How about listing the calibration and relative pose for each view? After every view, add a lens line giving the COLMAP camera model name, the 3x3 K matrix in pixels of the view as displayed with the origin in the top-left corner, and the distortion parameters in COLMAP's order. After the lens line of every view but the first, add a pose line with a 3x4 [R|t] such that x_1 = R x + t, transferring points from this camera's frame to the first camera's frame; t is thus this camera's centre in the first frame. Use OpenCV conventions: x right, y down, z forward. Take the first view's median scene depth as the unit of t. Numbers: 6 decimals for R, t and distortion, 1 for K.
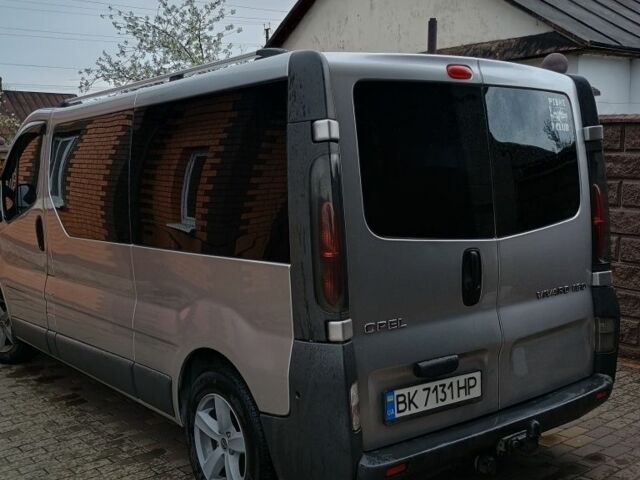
lens RADIAL K [[735.0, 0, 322.6], [0, 735.0, 239.7], [0, 0, 1]] dist [0.019840, -0.014036]
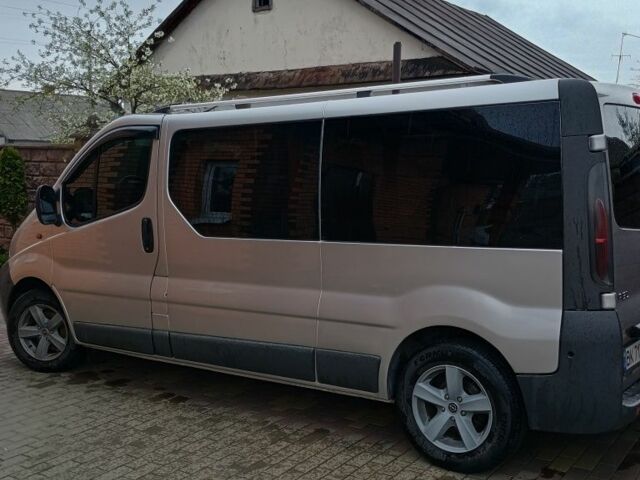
lens RADIAL K [[735.0, 0, 322.6], [0, 735.0, 239.7], [0, 0, 1]] dist [0.019840, -0.014036]
pose [[0.958489, -0.013387, 0.284814, -0.526076], [0.017237, 0.999791, -0.011014, 0.015689], [-0.284607, 0.015466, 0.958519, -0.052240]]
